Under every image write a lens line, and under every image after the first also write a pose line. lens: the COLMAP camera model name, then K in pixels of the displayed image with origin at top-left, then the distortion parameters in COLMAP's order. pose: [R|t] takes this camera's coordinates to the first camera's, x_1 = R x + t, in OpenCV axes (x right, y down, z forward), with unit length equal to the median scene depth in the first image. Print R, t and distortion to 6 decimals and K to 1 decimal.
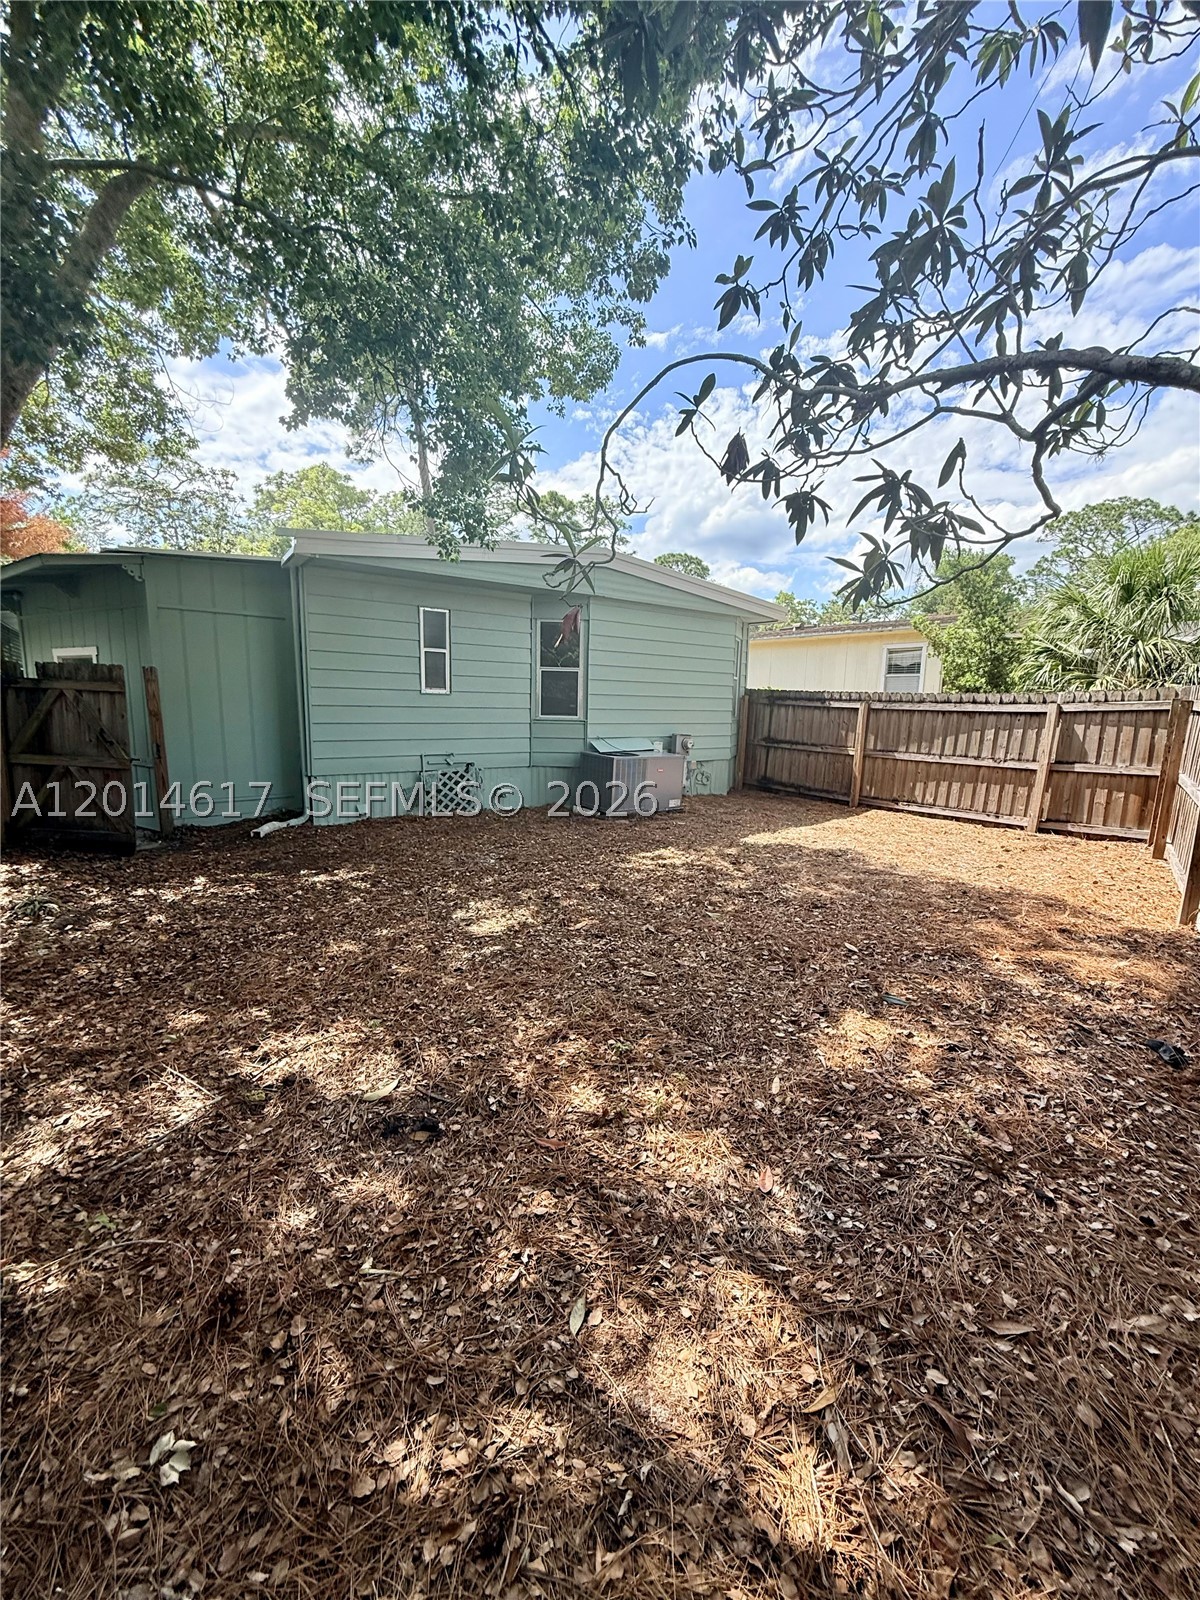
lens RADIAL K [[638.0, 0, 600.0], [0, 638.0, 800.0], [0, 0, 1]] dist [0.000475, 0.000020]
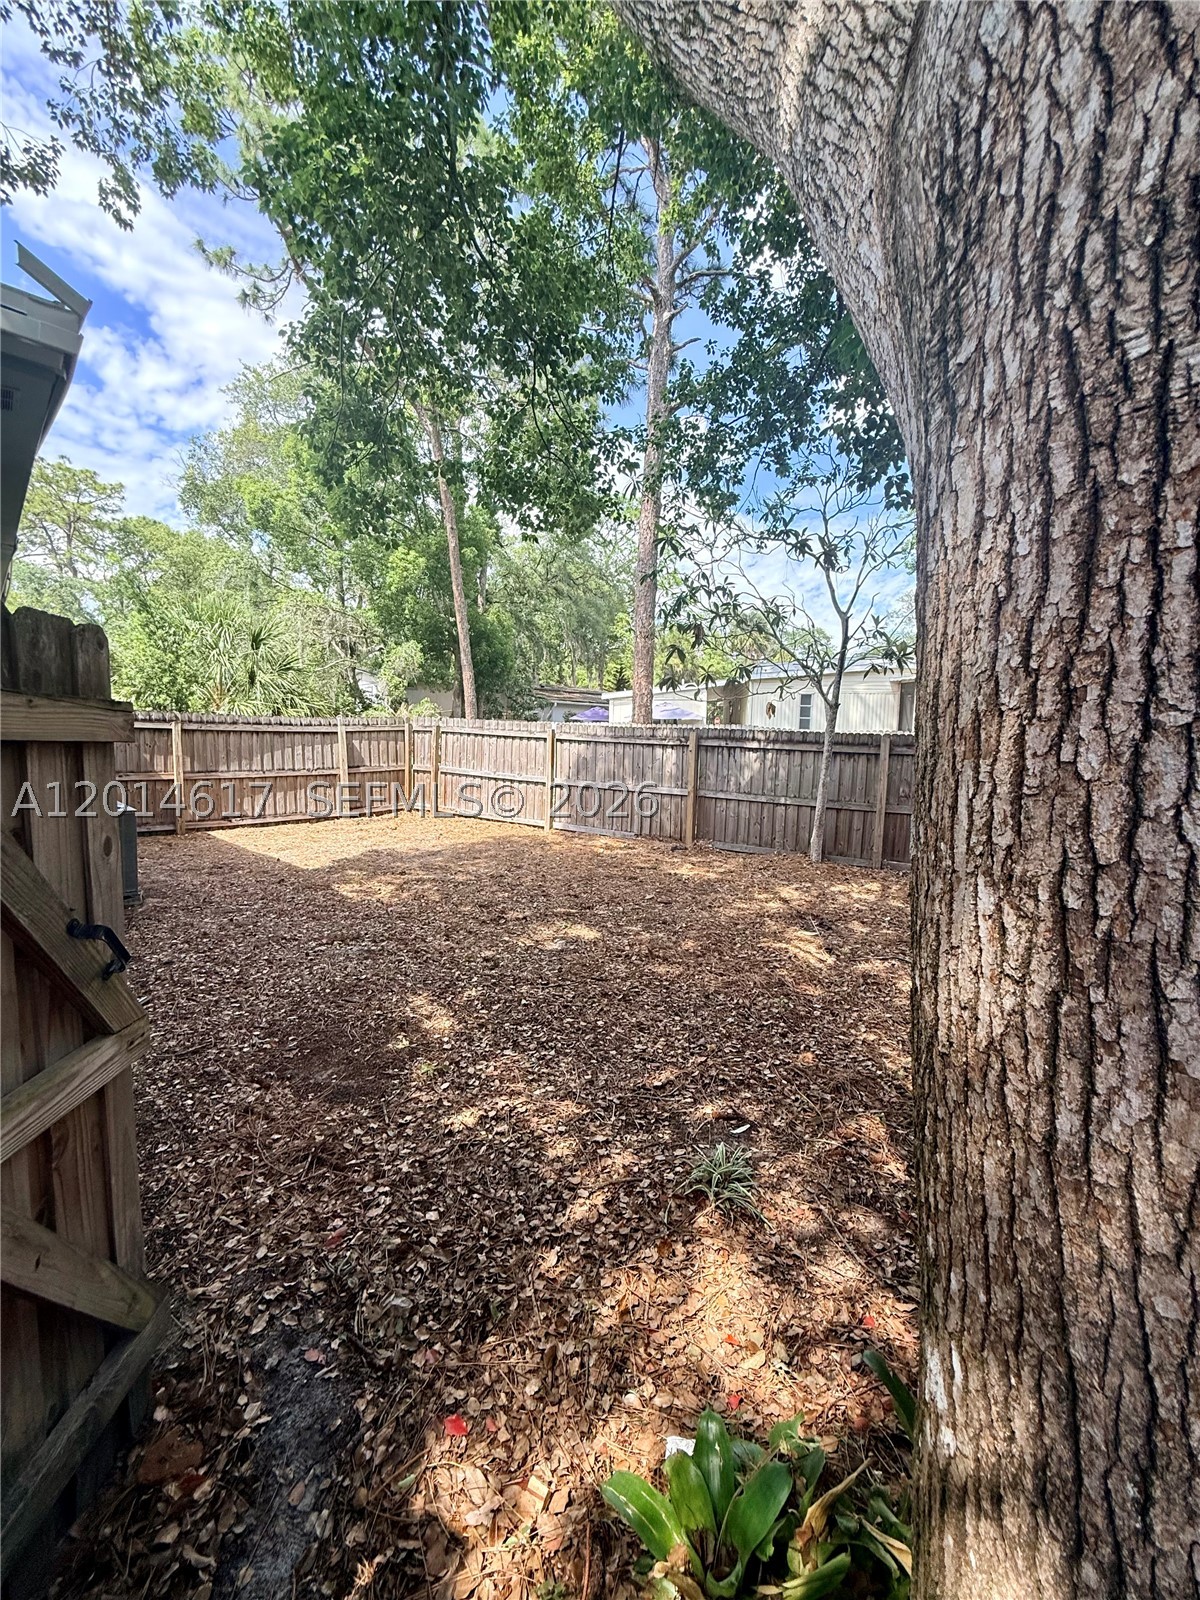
lens RADIAL K [[638.0, 0, 600.0], [0, 638.0, 800.0], [0, 0, 1]] dist [0.000475, 0.000020]
pose [[-0.150618, -0.122937, 0.980918, -0.758428], [0.129185, 0.981282, 0.142818, -0.116554], [-0.980115, 0.148231, -0.131917, 0.648600]]
